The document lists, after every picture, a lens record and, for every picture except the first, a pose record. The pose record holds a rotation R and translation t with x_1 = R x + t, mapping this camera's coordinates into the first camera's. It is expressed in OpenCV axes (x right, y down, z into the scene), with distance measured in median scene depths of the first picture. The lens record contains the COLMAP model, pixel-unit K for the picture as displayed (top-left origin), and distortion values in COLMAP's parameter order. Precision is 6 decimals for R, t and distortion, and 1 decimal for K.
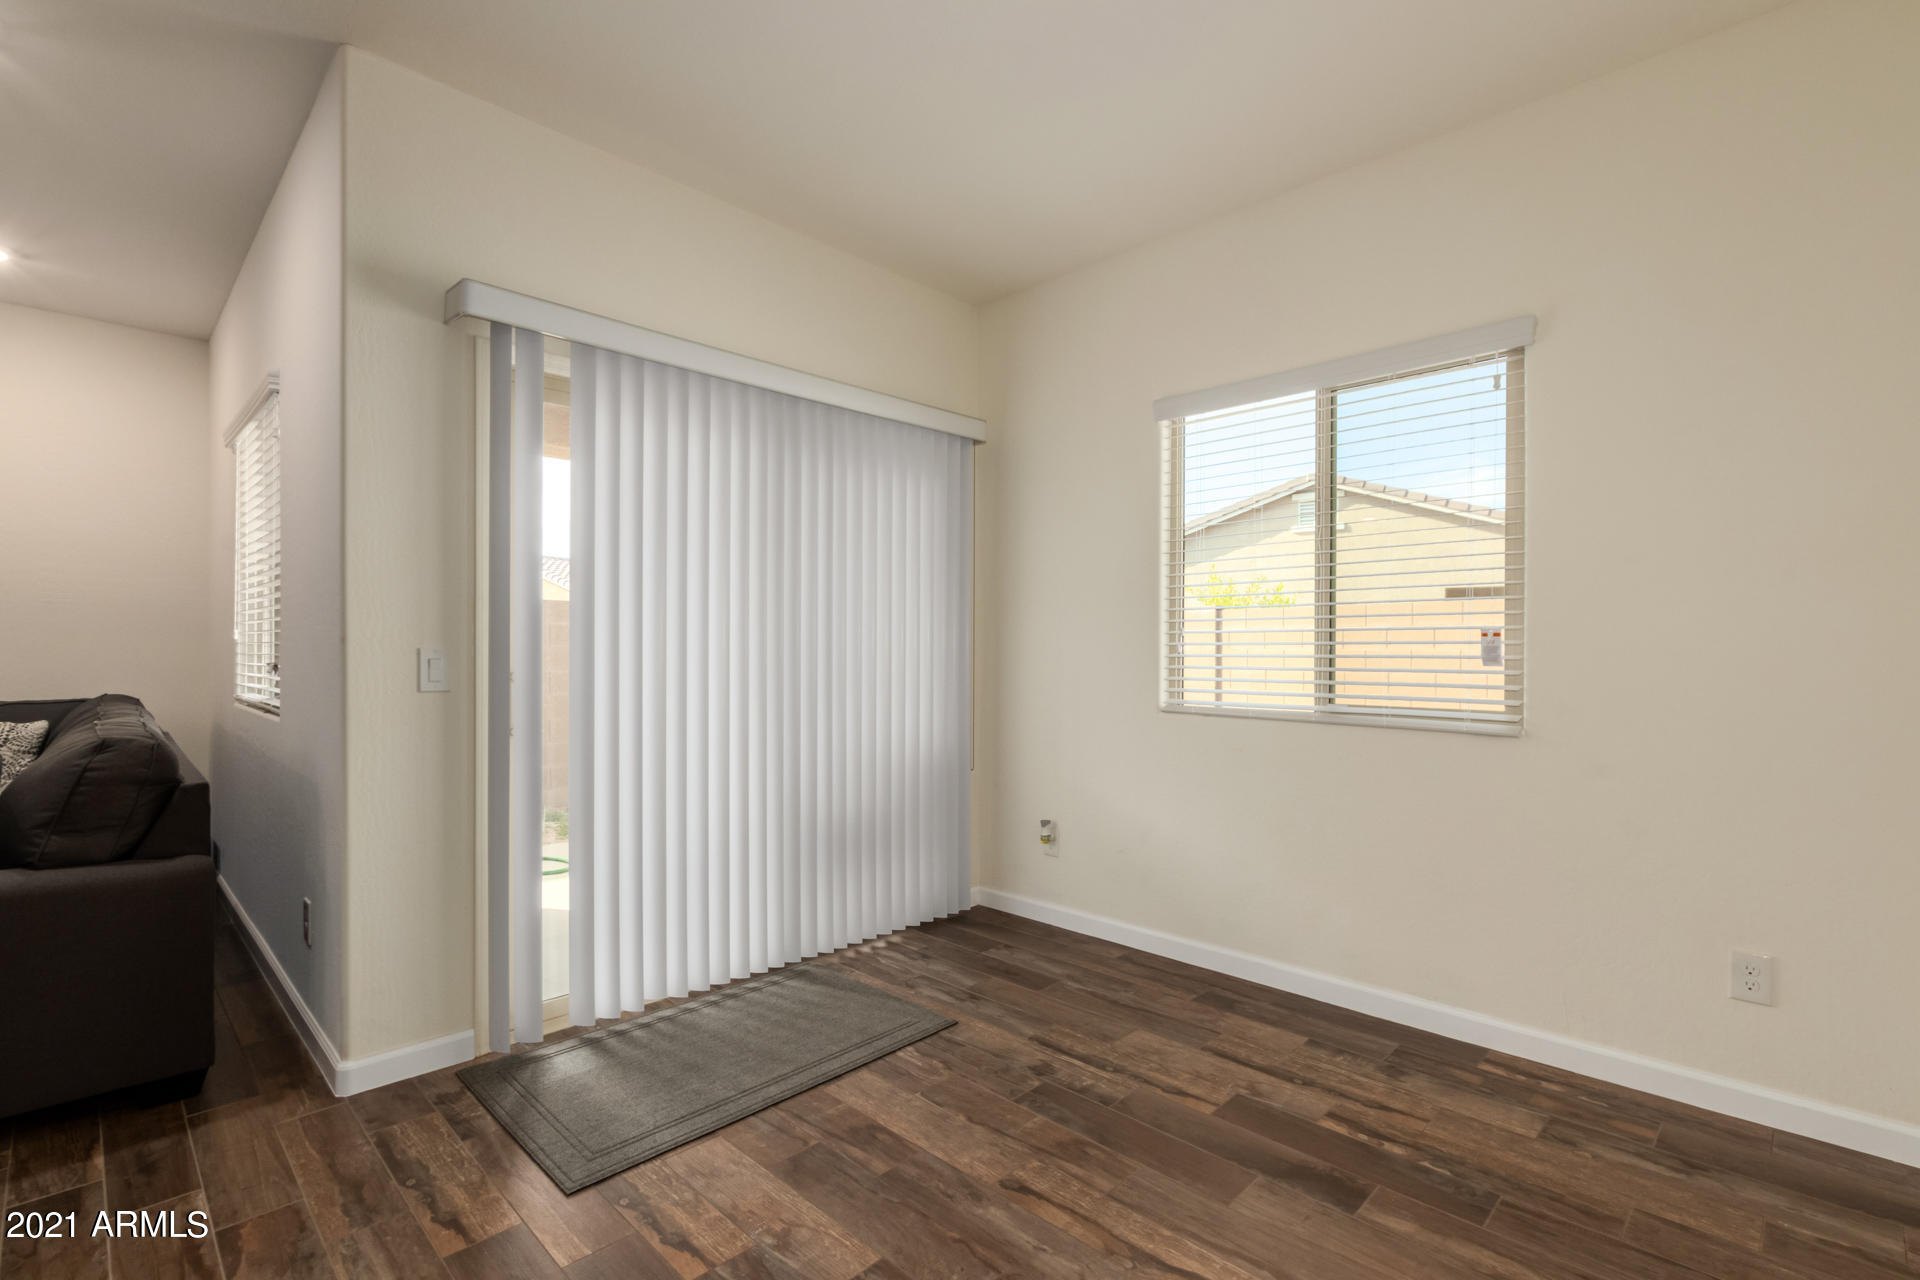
lens RADIAL K [[882.6, 0, 953.6], [0, 882.6, 646.1], [0, 0, 1]] dist [0.007703, -0.001707]
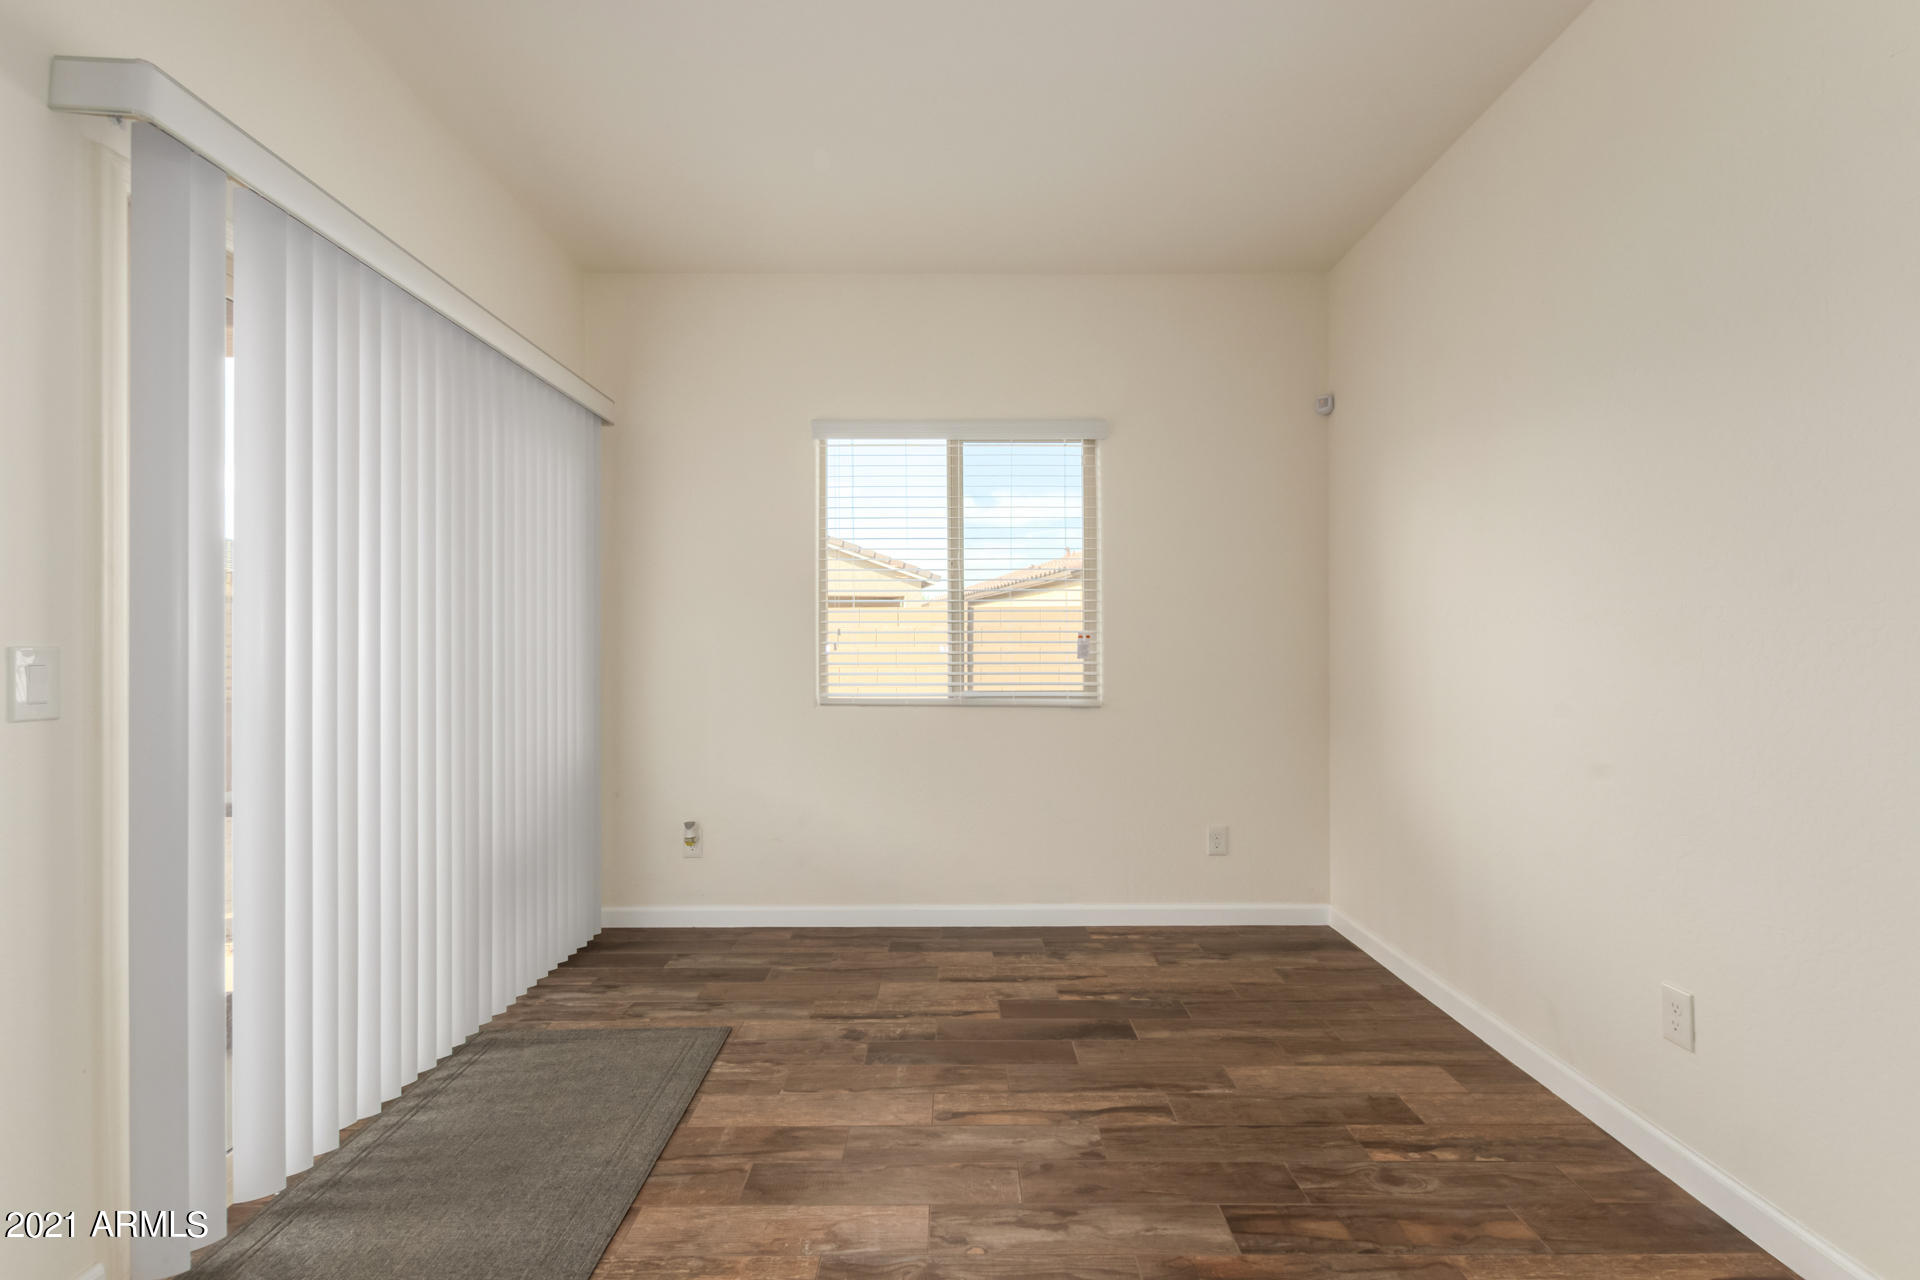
lens RADIAL K [[882.6, 0, 960.1], [0, 882.6, 640.1], [0, 0, 1]] dist [0.007703, -0.001707]
pose [[0.704679, 0.005189, 0.709507, -0.533860], [-0.000539, 0.999977, -0.006778, 0.002216], [-0.709526, 0.004394, 0.704666, 0.131679]]
